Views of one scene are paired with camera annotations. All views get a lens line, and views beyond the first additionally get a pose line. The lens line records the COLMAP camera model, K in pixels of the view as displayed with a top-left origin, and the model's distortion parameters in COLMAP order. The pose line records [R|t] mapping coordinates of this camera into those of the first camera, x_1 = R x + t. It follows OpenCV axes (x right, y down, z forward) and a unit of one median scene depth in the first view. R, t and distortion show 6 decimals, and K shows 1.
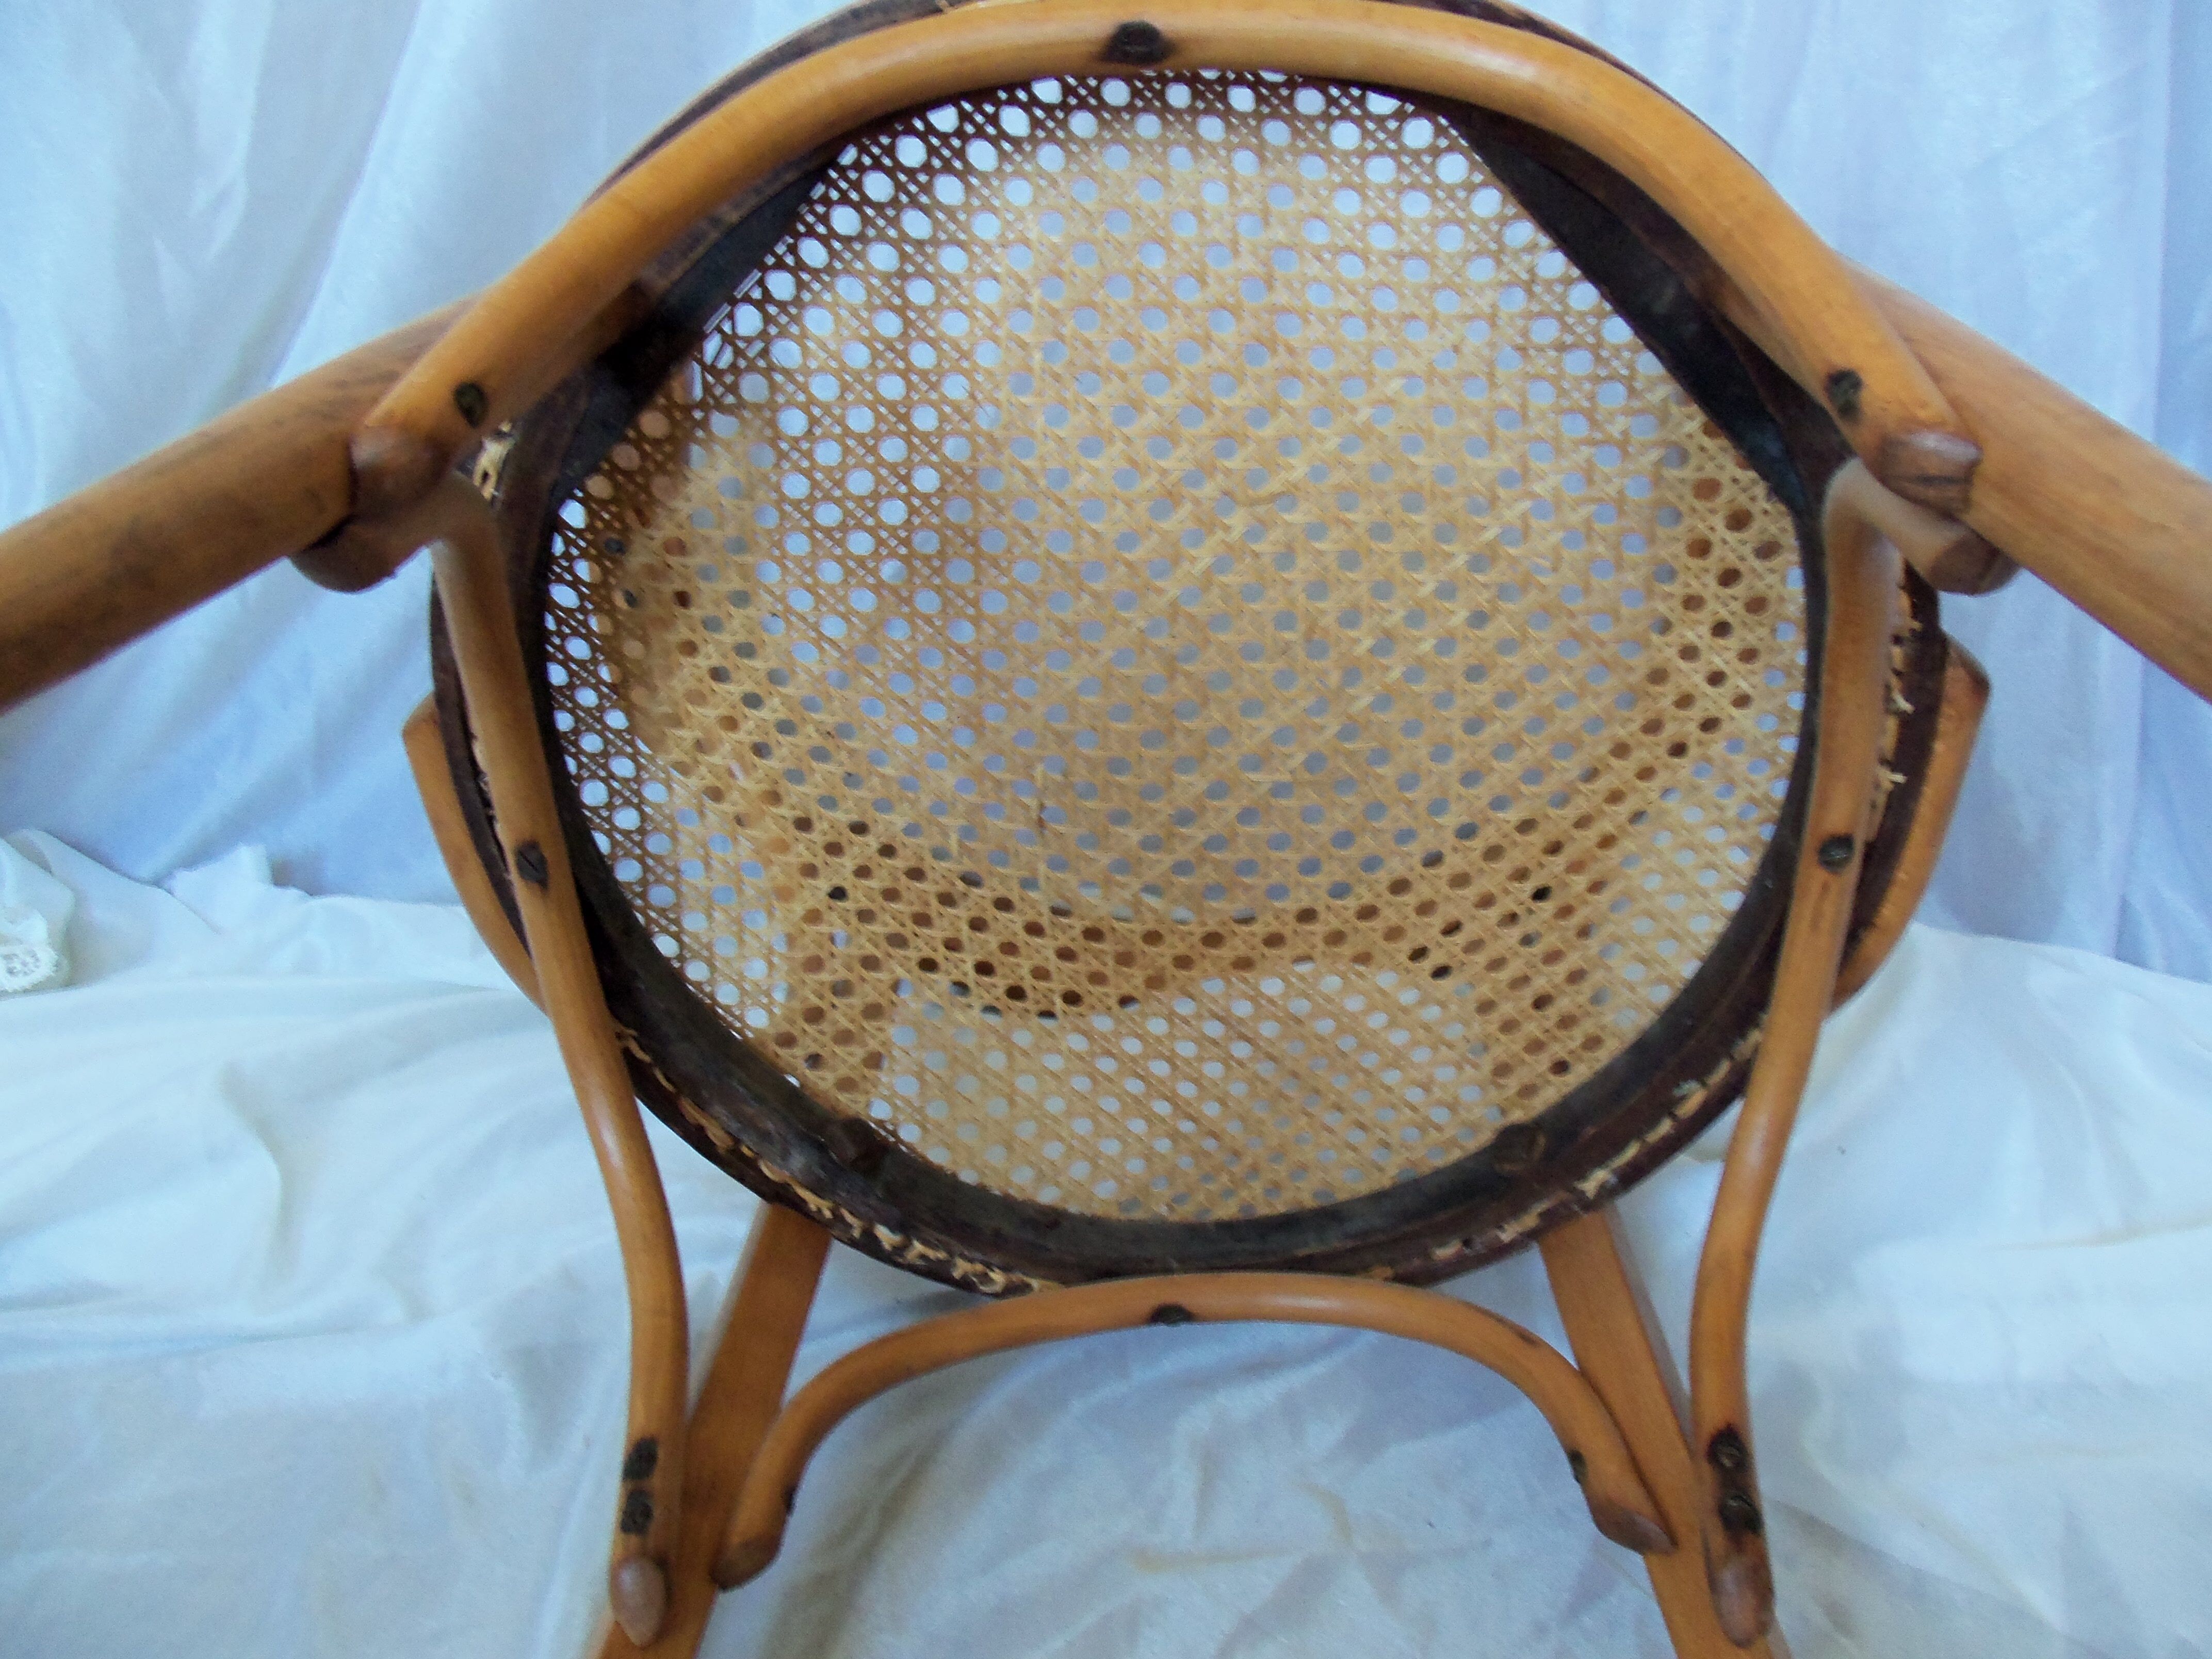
lens RADIAL K [[1810.0, 0, 1110.4], [0, 1810.0, 856.6], [0, 0, 1]] dist [-0.049111, 0.020047]
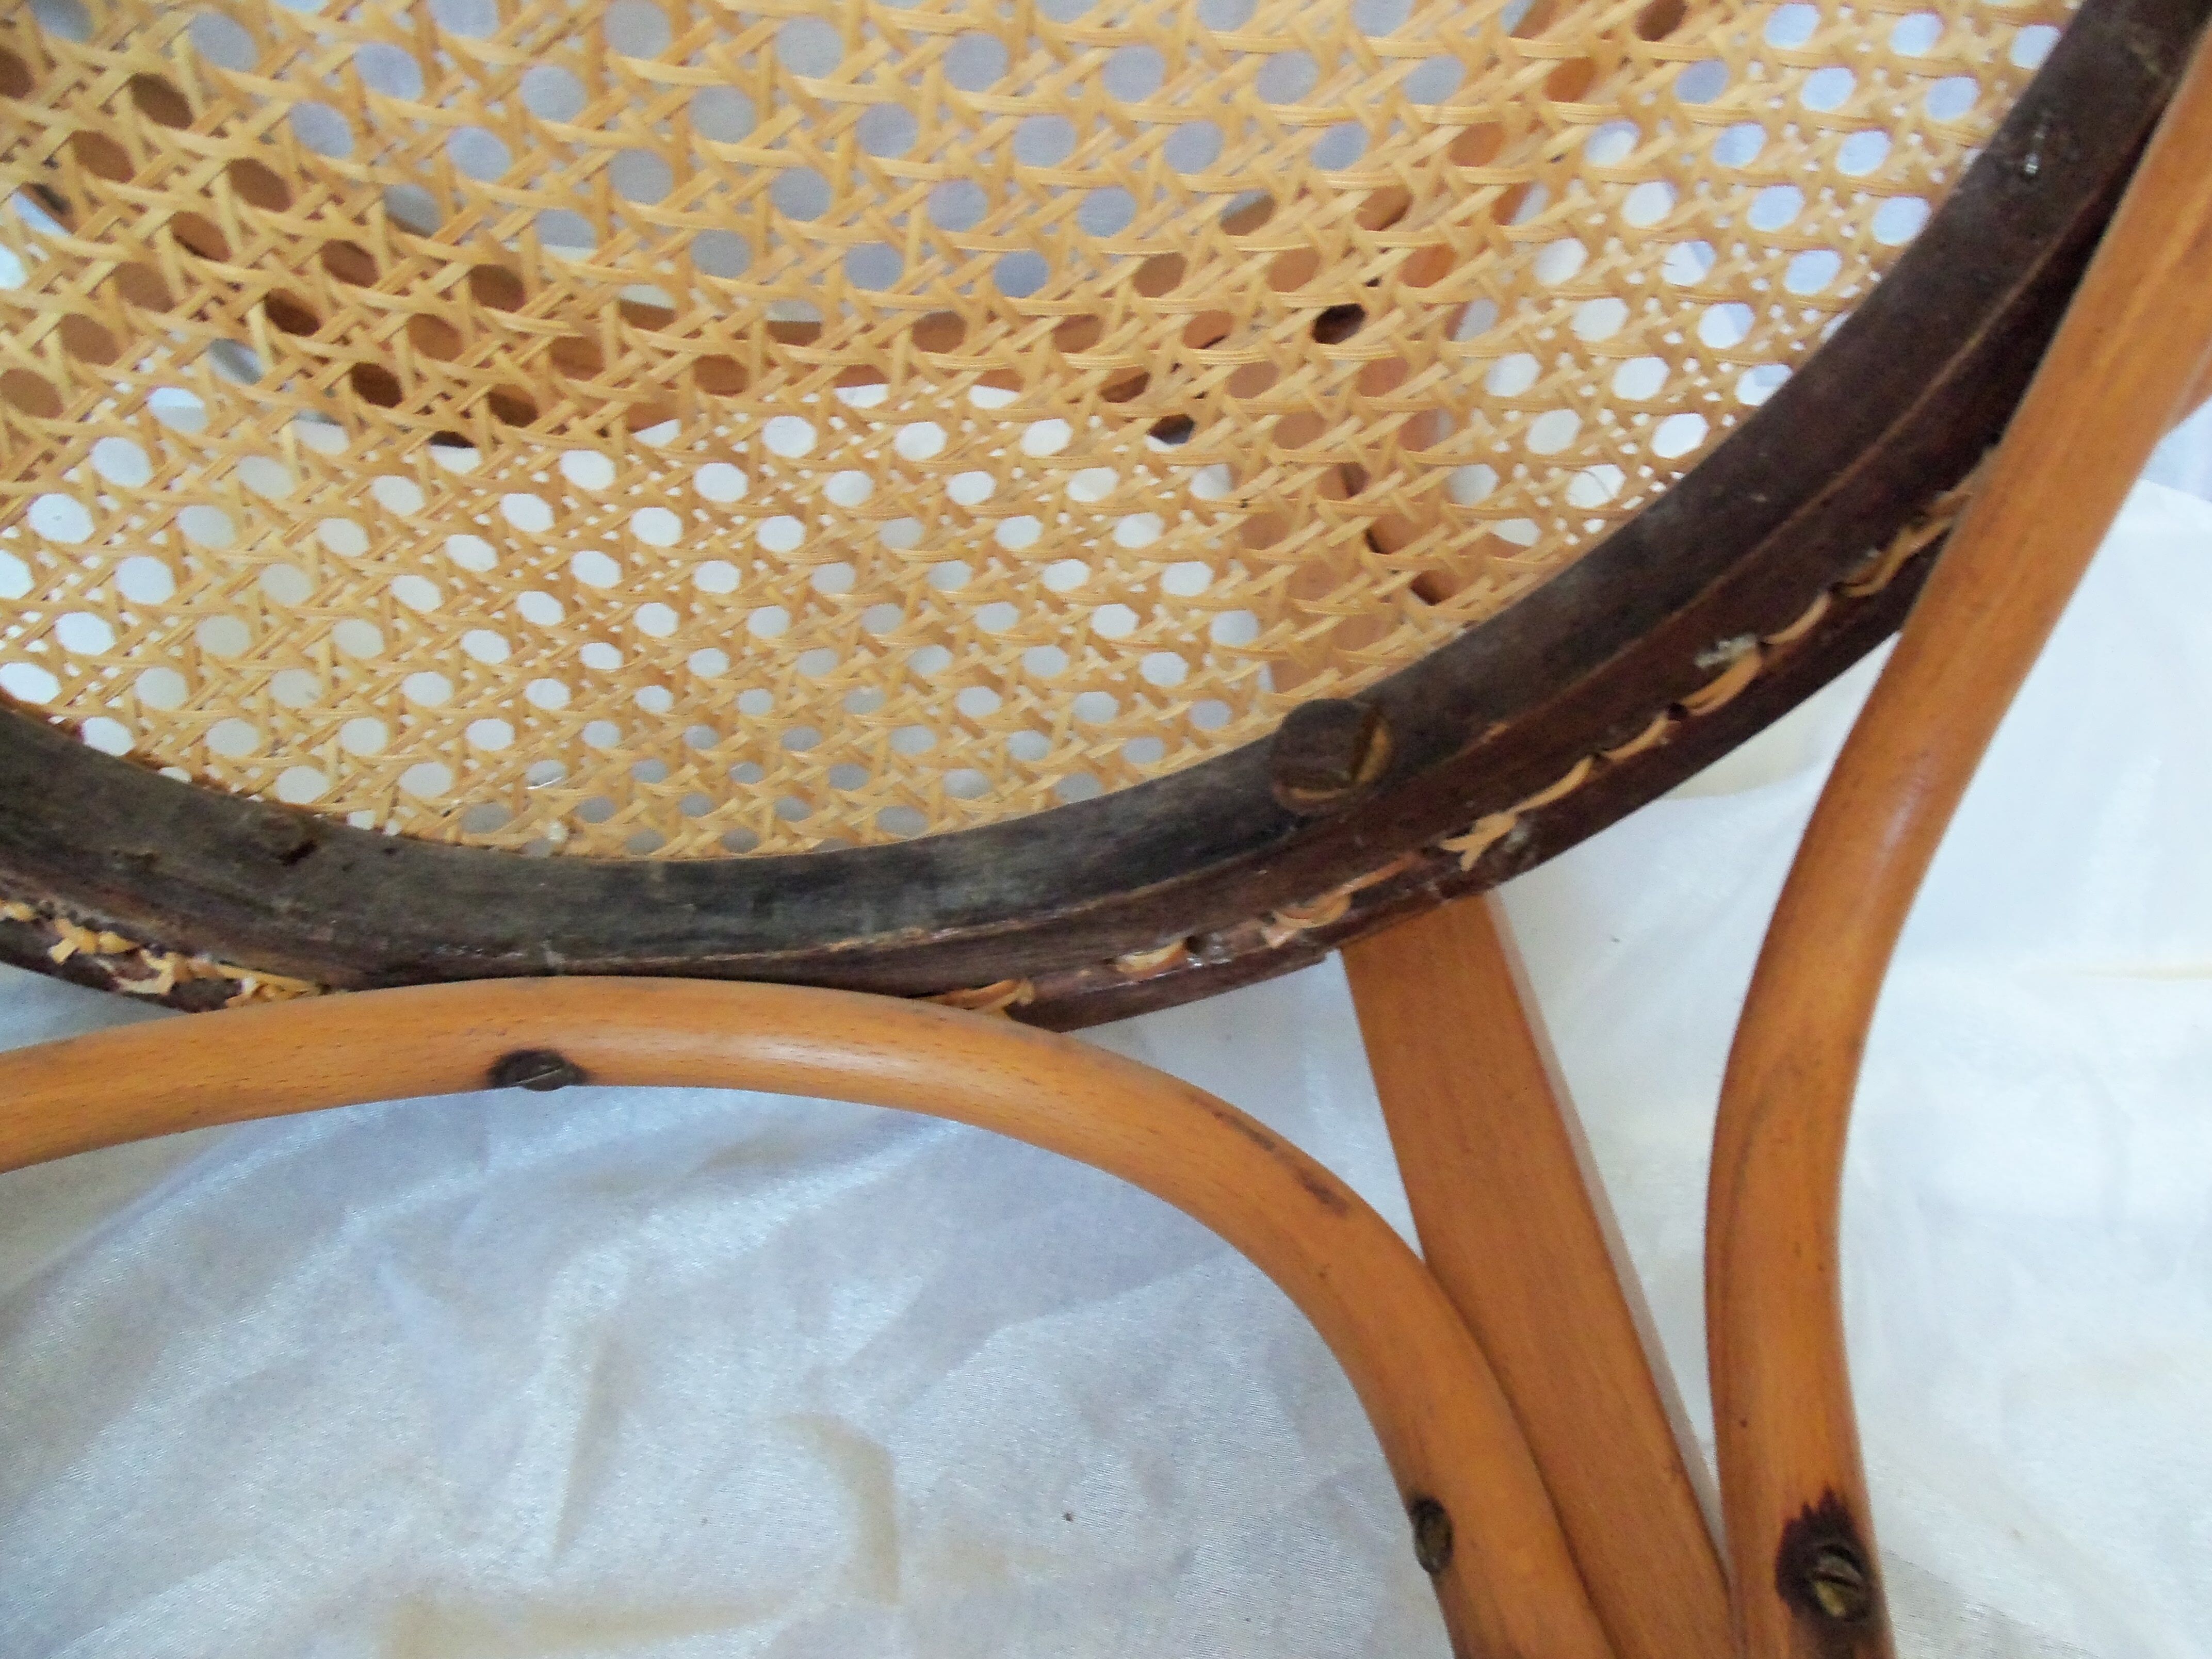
lens RADIAL K [[1810.0, 0, 1110.4], [0, 1810.0, 856.6], [0, 0, 1]] dist [-0.049111, 0.020047]
pose [[0.981509, 0.050783, 0.184554, 0.087574], [-0.094125, 0.967588, 0.234336, 0.083288], [-0.166672, -0.247374, 0.954477, 0.556175]]
